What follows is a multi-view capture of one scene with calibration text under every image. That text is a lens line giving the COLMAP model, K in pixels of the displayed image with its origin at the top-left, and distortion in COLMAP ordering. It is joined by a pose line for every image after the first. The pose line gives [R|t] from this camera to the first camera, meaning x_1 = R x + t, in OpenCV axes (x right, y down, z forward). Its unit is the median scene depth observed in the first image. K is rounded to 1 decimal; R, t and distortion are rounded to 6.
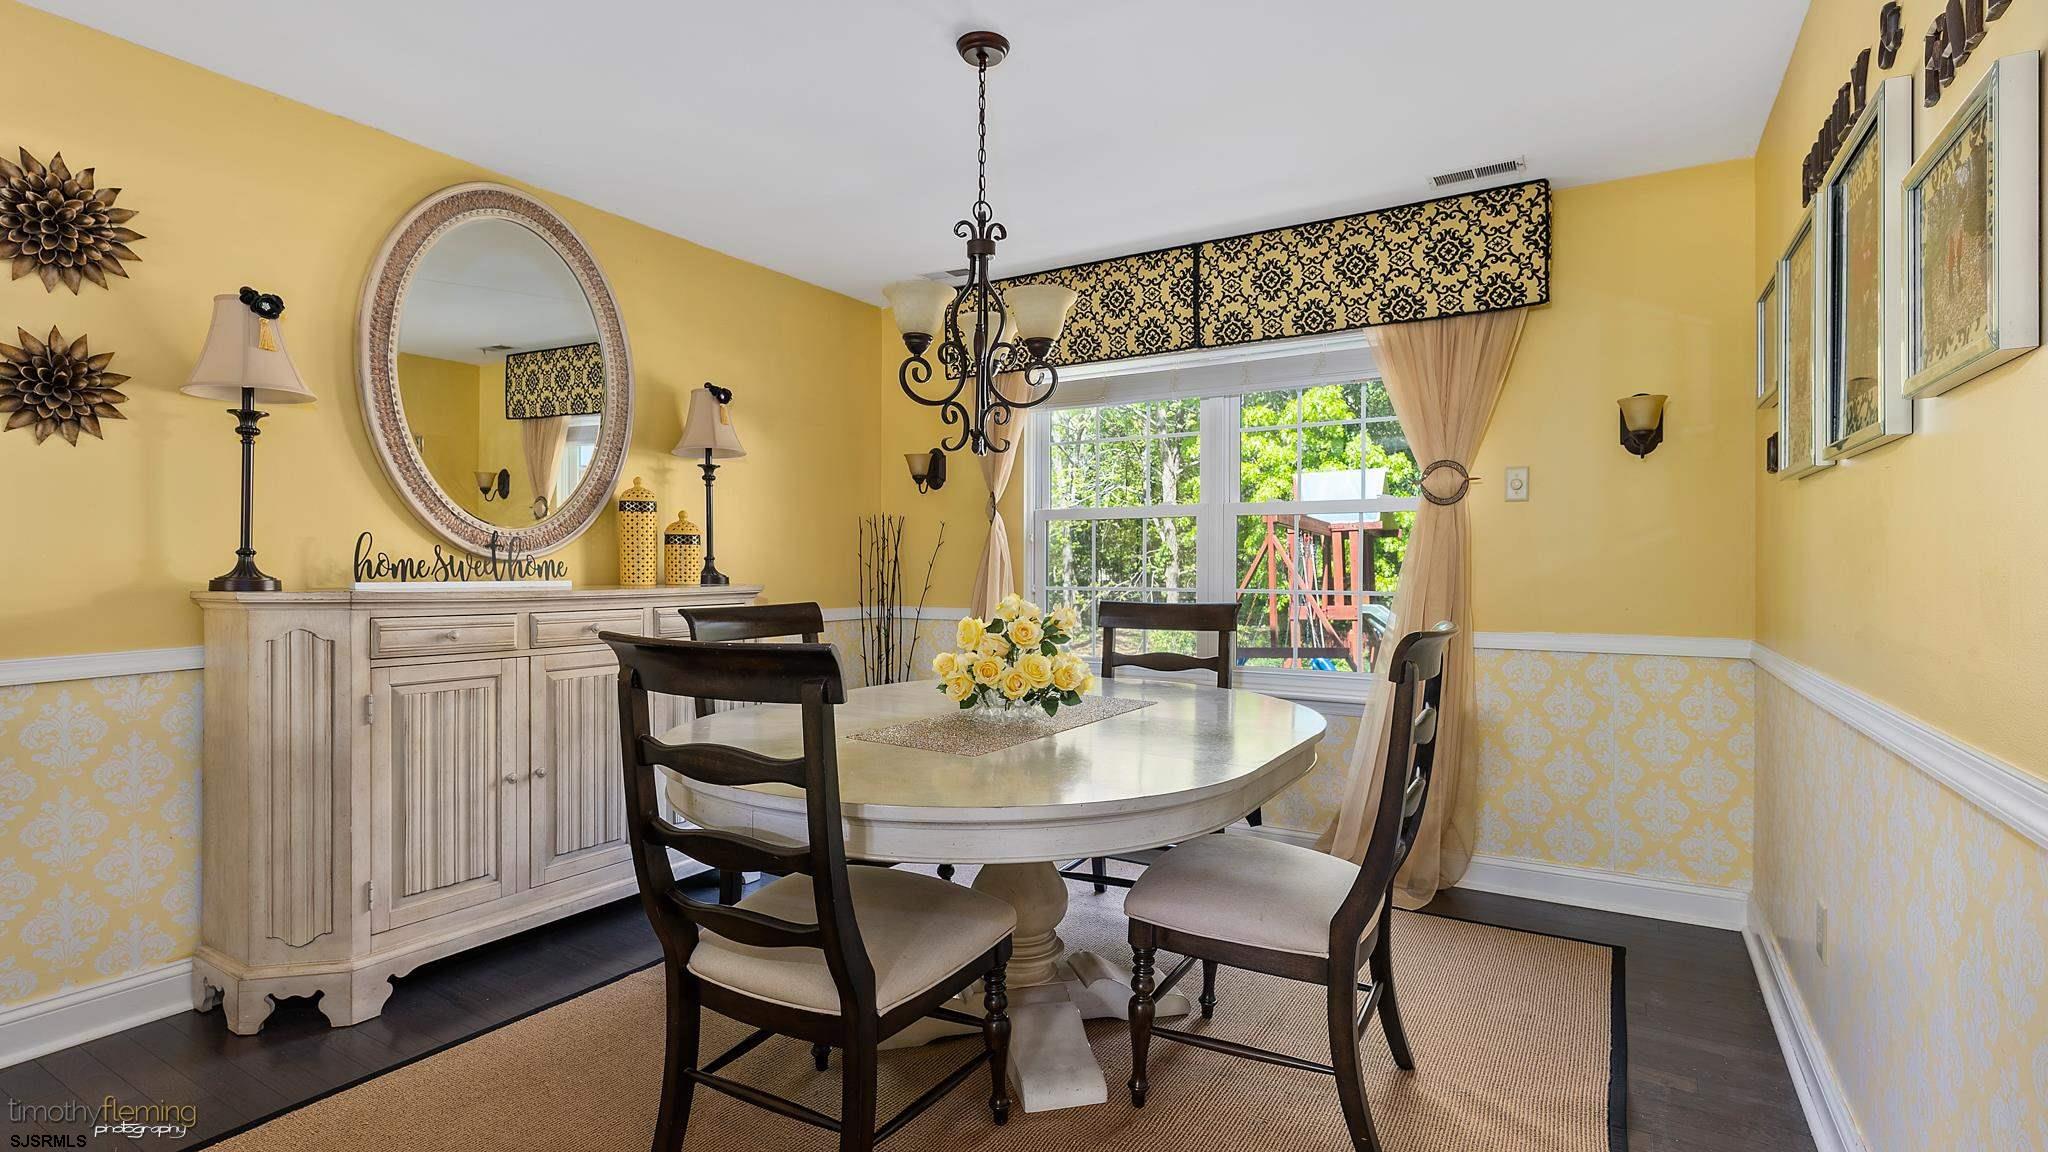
lens RADIAL K [[990.9, 0, 1023.6], [0, 990.9, 574.5], [0, 0, 1]] dist [0.026891, 0.000141]
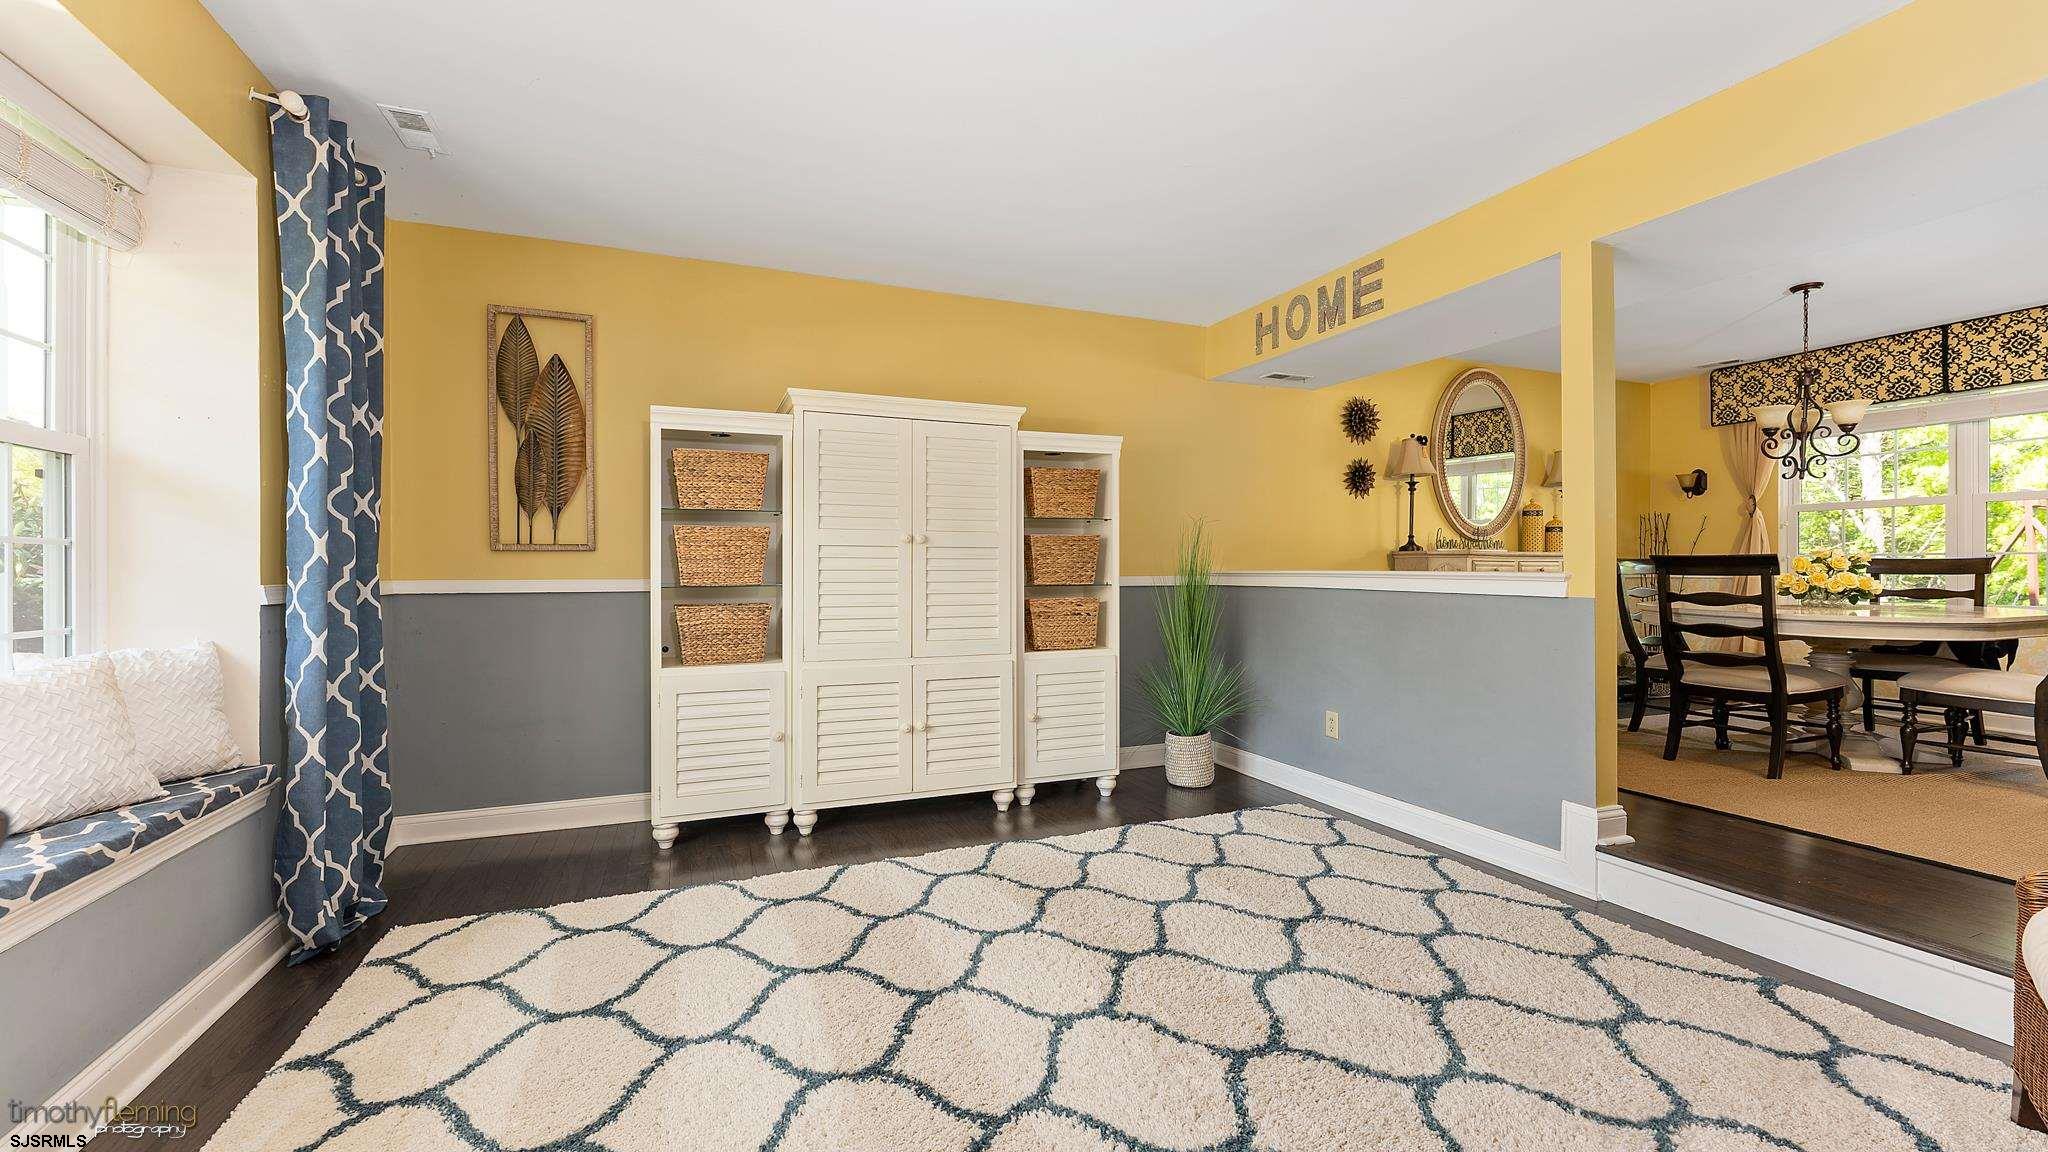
lens RADIAL K [[817.7, 0, 1028.2], [0, 817.7, 569.2], [0, 0, 1]] dist [0.000657, -0.000184]
pose [[0.797269, -0.001879, -0.603622, -0.207766], [-0.001951, 0.999982, -0.005689, 0.055071], [0.603622, 0.005714, 0.797250, -0.922891]]
